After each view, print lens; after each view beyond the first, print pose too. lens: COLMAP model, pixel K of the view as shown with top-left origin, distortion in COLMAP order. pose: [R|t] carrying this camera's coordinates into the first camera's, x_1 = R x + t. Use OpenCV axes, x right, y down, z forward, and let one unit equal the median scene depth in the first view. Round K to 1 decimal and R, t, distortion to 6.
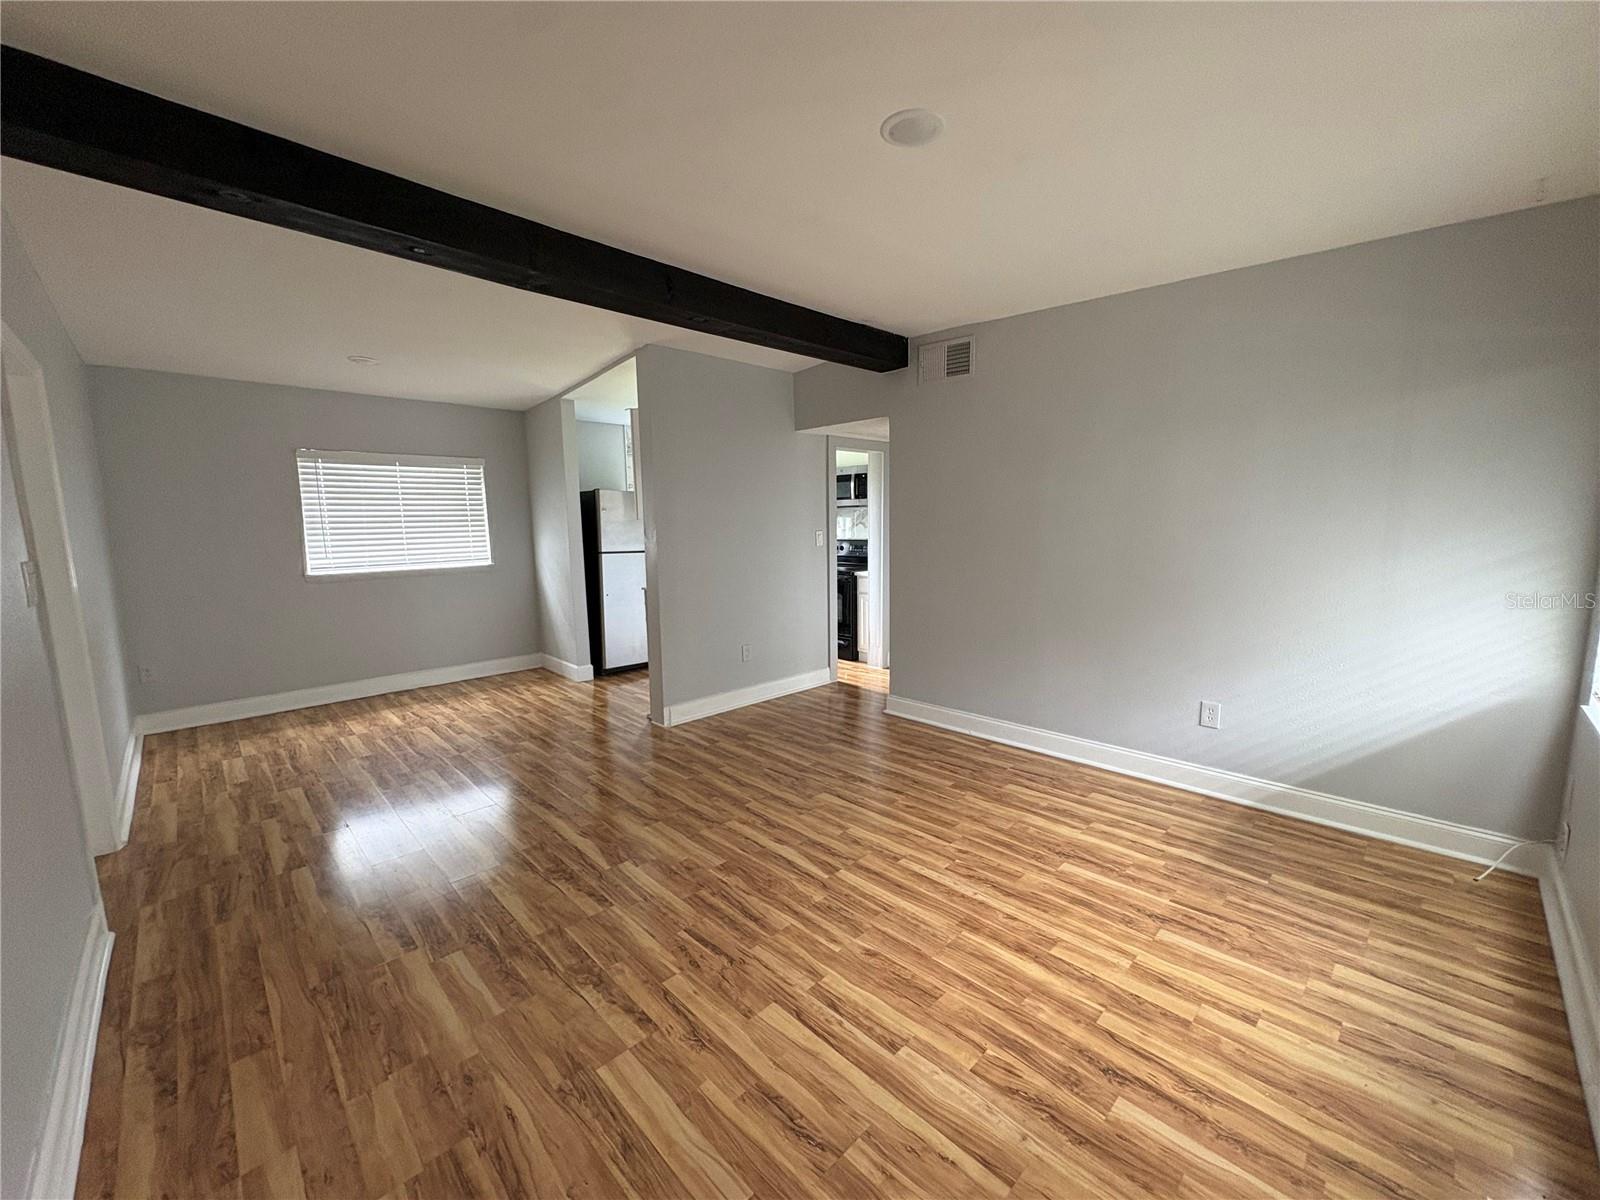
lens RADIAL K [[636.2, 0, 798.1], [0, 636.2, 601.4], [0, 0, 1]] dist [0.001648, 0.000097]
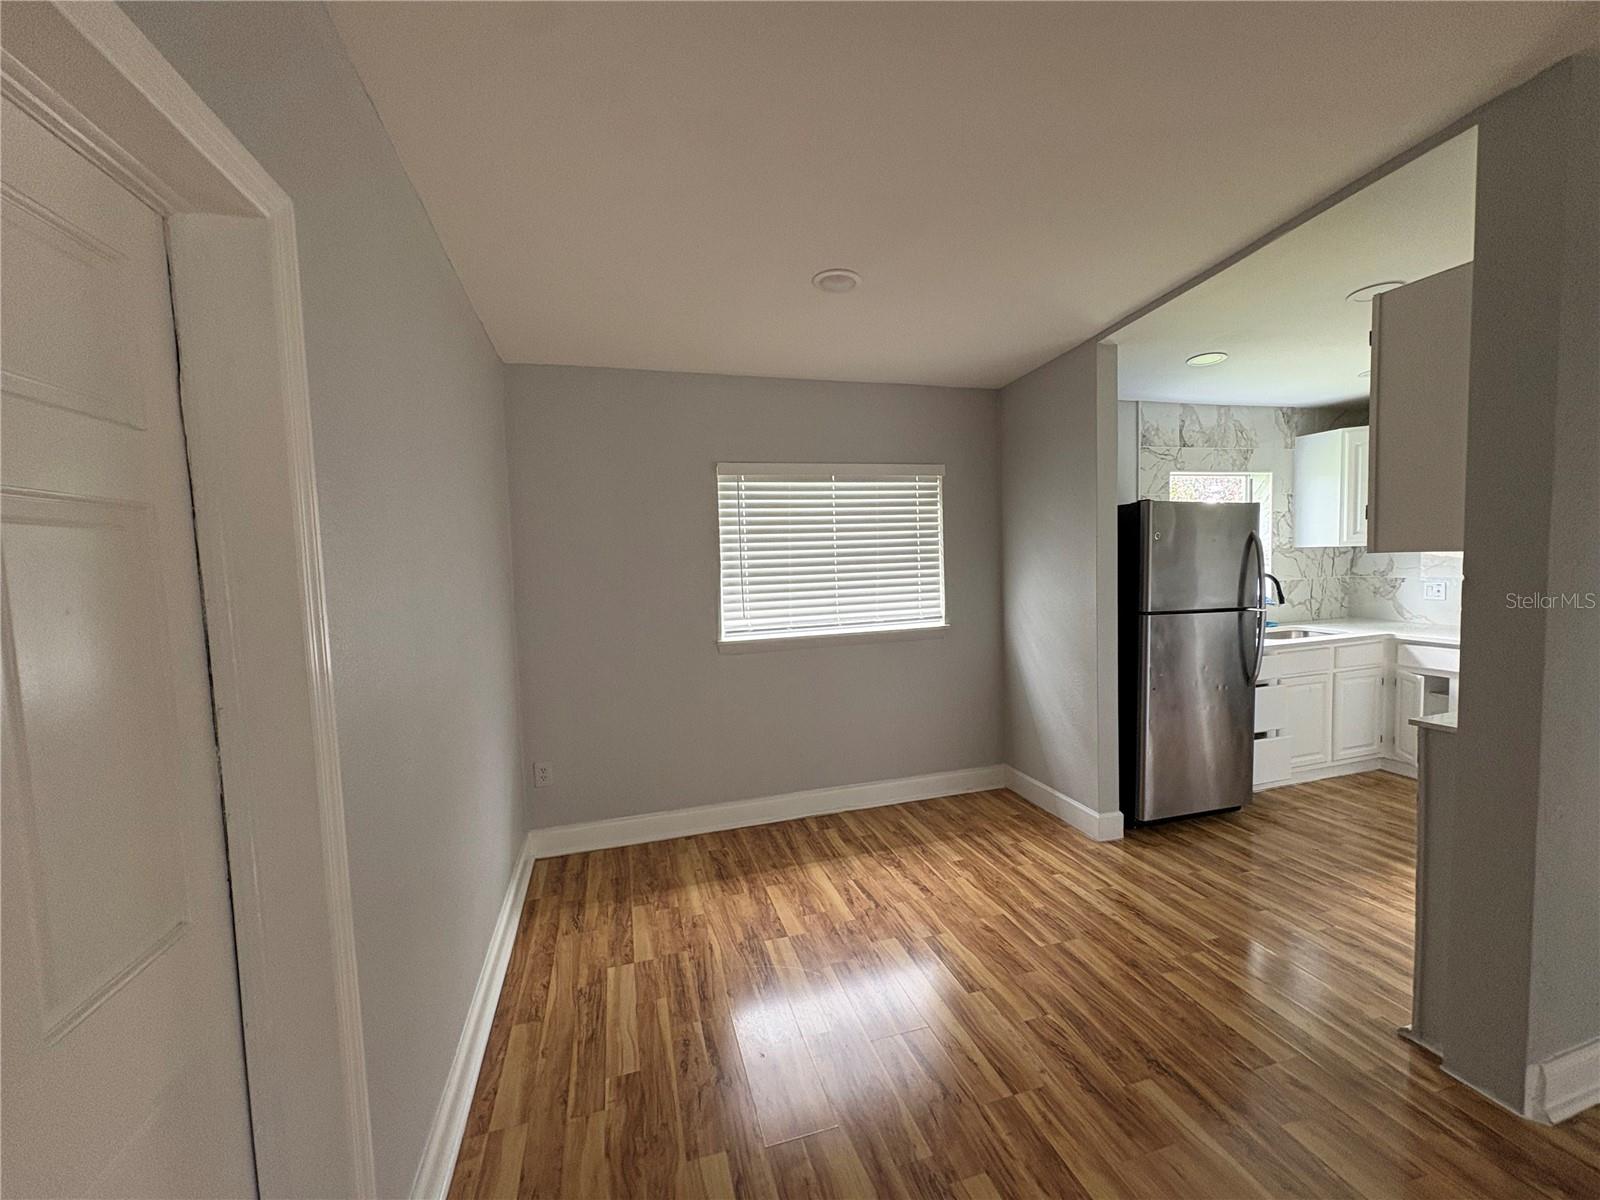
lens RADIAL K [[636.2, 0, 797.1], [0, 636.2, 603.8], [0, 0, 1]] dist [0.001648, 0.000097]
pose [[0.883636, 0.016731, -0.467875, -0.644242], [-0.038993, 0.998519, -0.037935, -0.104351], [0.466548, 0.051765, 0.882980, 0.731761]]
